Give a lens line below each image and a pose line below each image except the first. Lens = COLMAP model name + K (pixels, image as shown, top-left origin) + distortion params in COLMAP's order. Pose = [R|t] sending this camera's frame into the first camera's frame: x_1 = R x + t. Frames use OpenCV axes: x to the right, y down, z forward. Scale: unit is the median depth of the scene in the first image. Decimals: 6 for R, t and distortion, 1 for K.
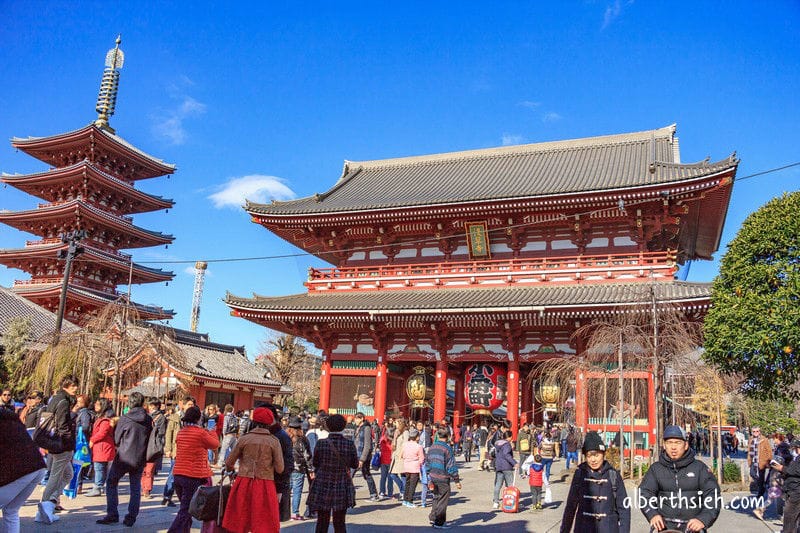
lens RADIAL K [[682.4, 0, 400.0], [0, 682.4, 266.5], [0, 0, 1]] dist [-0.075592, 0.003770]
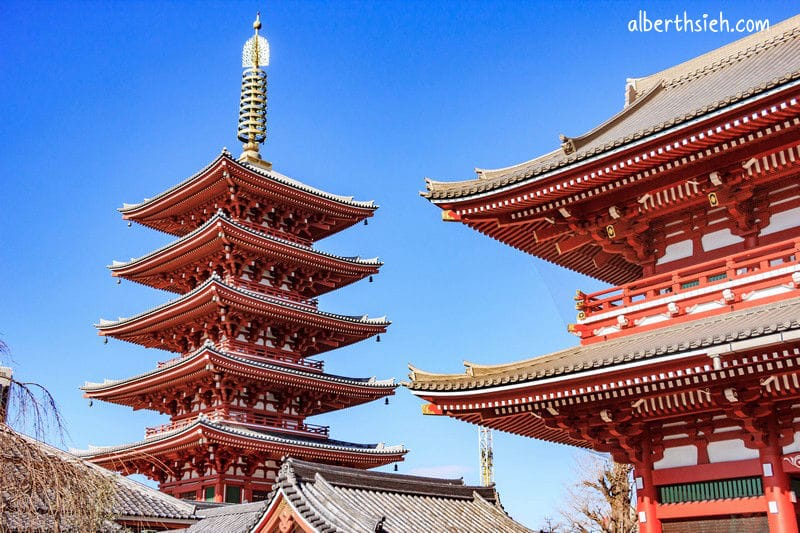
lens RADIAL K [[1066.2, 0, 400.0], [0, 1066.2, 266.5], [0, 0, 1]] dist [0.008605, 0.033054]
pose [[0.917007, -0.184464, -0.353655, 0.011341], [0.146783, 0.980481, -0.130812, 0.037034], [0.370882, 0.068045, 0.926184, 0.164706]]
